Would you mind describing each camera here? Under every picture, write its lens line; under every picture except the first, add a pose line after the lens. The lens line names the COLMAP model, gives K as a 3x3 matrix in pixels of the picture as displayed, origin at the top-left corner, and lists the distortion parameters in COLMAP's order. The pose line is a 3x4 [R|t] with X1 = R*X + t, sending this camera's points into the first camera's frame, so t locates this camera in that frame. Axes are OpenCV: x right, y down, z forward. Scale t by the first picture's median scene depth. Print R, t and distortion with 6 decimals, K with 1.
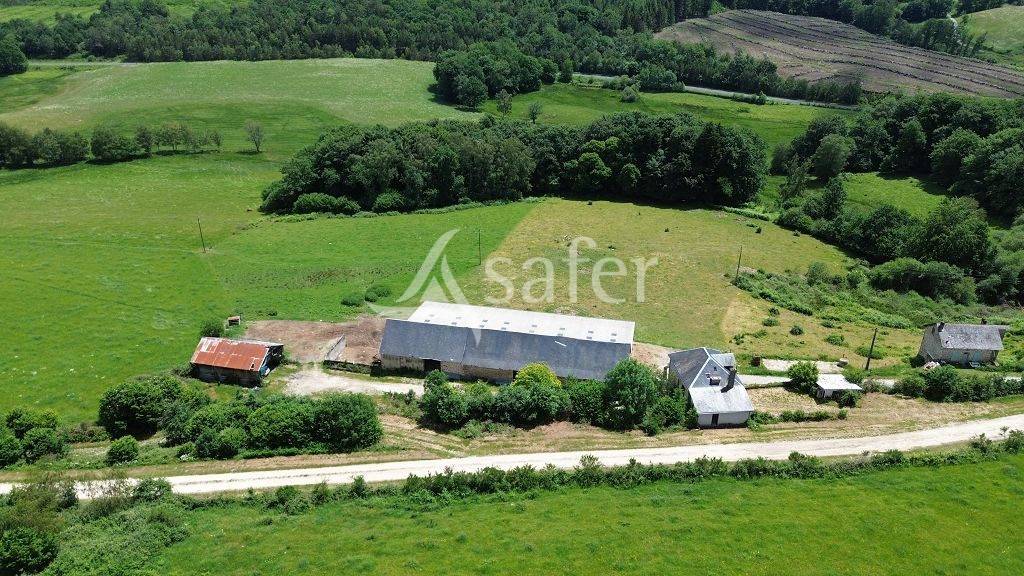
lens RADIAL K [[724.8, 0, 512.0], [0, 724.8, 288.0], [0, 0, 1]] dist [0.055744, -0.050992]
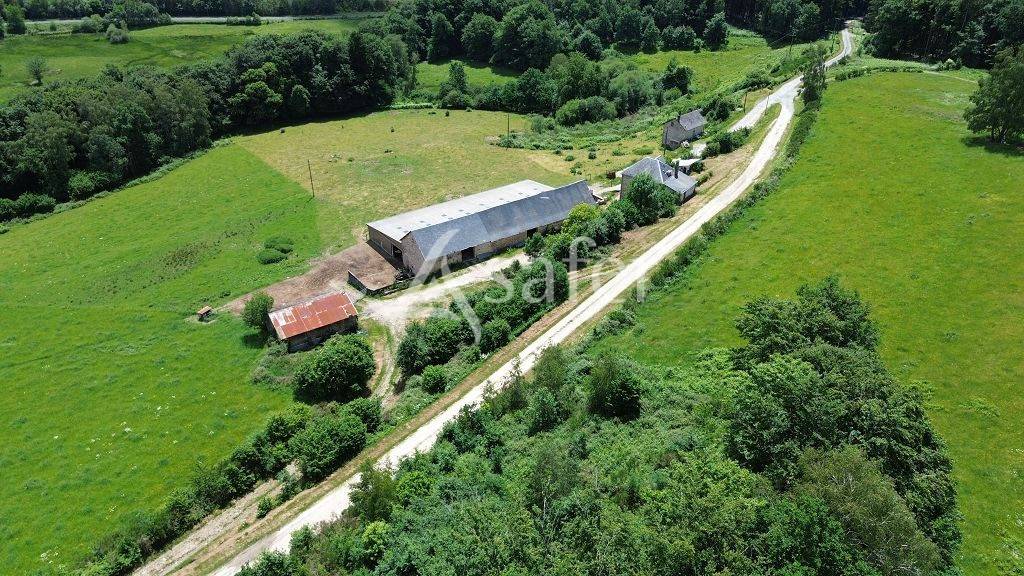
lens RADIAL K [[724.8, 0, 512.0], [0, 724.8, 288.0], [0, 0, 1]] dist [0.055744, -0.050992]
pose [[0.669634, -0.377911, 0.639354, -0.382900], [0.320529, 0.923616, 0.210224, -0.026952], [-0.669963, 0.064158, 0.739617, 0.061953]]
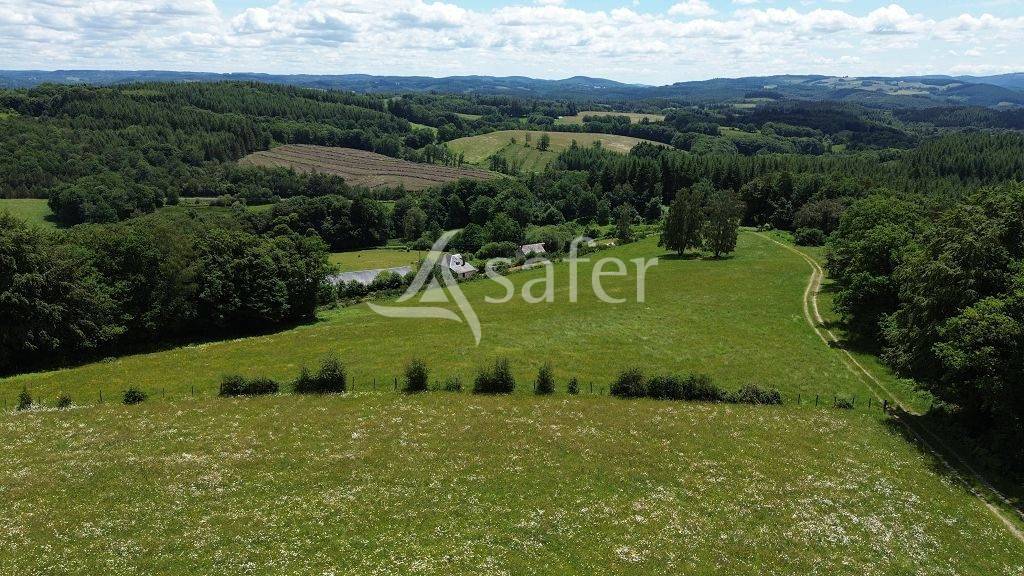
lens RADIAL K [[724.8, 0, 512.0], [0, 724.8, 288.0], [0, 0, 1]] dist [0.055744, -0.050992]
pose [[0.798582, -0.159025, 0.580497, -0.377693], [0.263499, 0.959500, -0.099642, 0.195538], [-0.541141, 0.232533, 0.808143, -0.380144]]
